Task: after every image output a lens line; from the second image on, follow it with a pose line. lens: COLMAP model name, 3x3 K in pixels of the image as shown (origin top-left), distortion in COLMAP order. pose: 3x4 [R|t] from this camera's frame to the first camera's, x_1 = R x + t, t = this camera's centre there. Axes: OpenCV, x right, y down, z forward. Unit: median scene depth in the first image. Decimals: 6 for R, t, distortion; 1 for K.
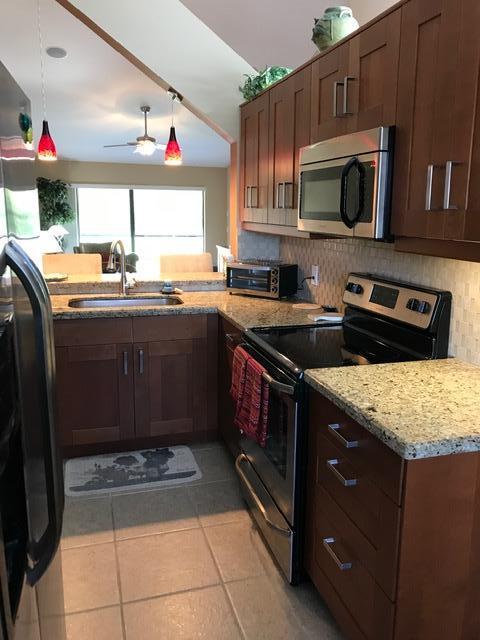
lens RADIAL K [[523.8, 0, 242.5], [0, 523.8, 317.8], [0, 0, 1]] dist [0.016372, -0.019244]
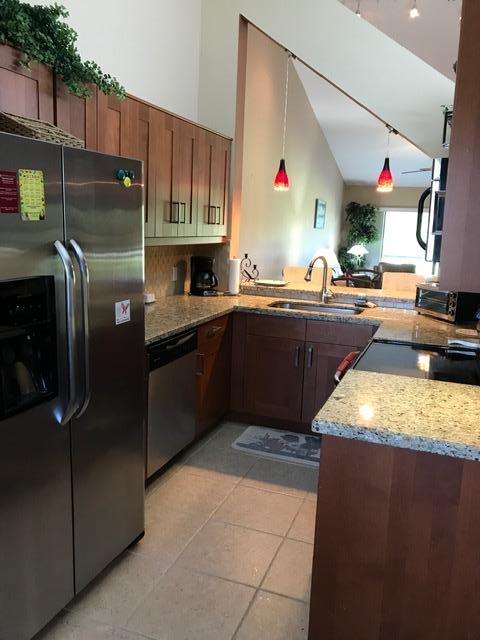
lens RADIAL K [[523.8, 0, 241.6], [0, 523.8, 319.3], [0, 0, 1]] dist [0.016372, -0.019244]
pose [[0.795323, 0.124967, -0.593166, 0.357636], [-0.147744, 0.988972, 0.010258, 0.007878], [0.587906, 0.079478, 0.805015, -0.048604]]
